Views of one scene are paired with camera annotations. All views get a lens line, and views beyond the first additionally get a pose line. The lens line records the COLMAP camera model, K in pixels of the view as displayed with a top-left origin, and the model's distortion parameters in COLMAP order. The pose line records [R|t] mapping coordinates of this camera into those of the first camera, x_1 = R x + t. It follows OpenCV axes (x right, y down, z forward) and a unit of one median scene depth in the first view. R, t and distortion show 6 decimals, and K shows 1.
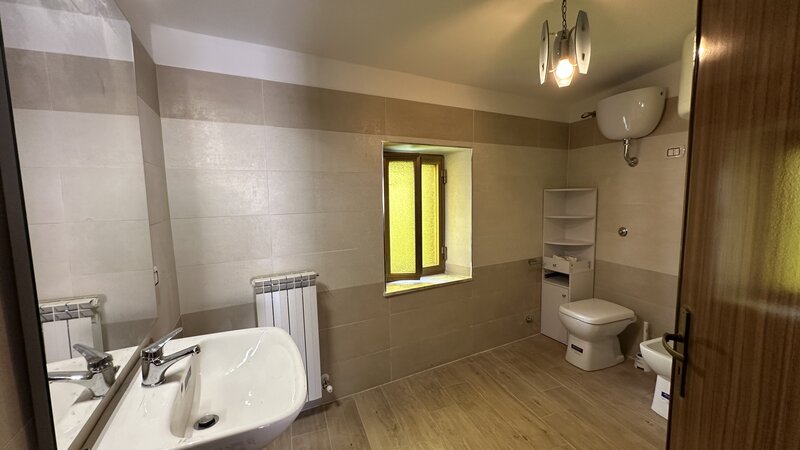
lens RADIAL K [[324.1, 0, 400.0], [0, 324.1, 225.0], [0, 0, 1]] dist [-0.002237, -0.000091]
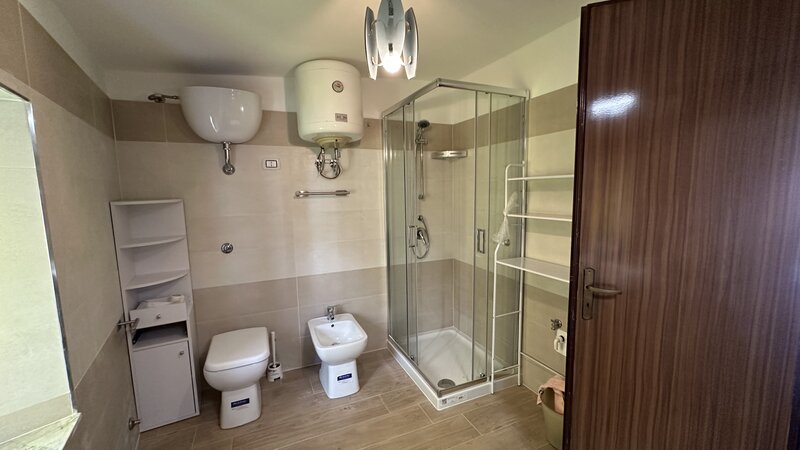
lens RADIAL K [[305.2, 0, 400.0], [0, 305.2, 225.0], [0, 0, 1]] dist [-0.000588, -0.000011]
pose [[-0.070222, -0.094105, 0.993083, -0.211931], [0.125061, 0.986855, 0.102359, -0.086246], [-0.989661, 0.131384, -0.057530, 0.745905]]
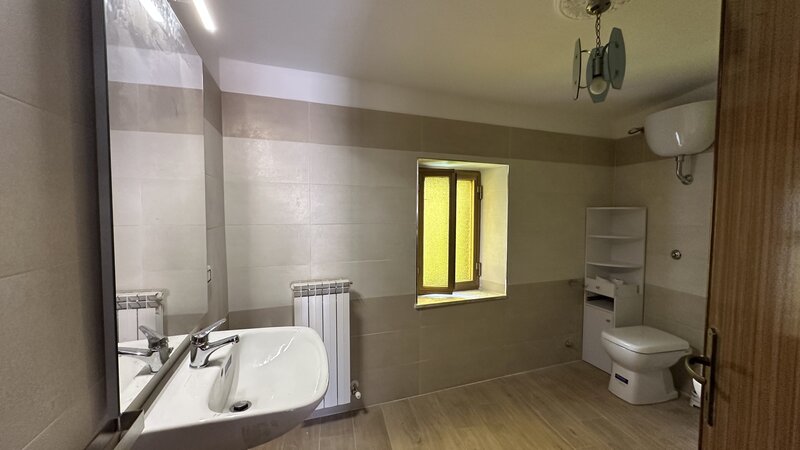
lens RADIAL K [[324.1, 0, 400.0], [0, 324.1, 225.0], [0, 0, 1]] dist [-0.002237, -0.000091]
pose [[0.990739, 0.028438, -0.132771, 0.035922], [-0.035208, 0.998182, -0.048921, 0.012252], [0.131138, 0.053142, 0.989939, -0.029218]]
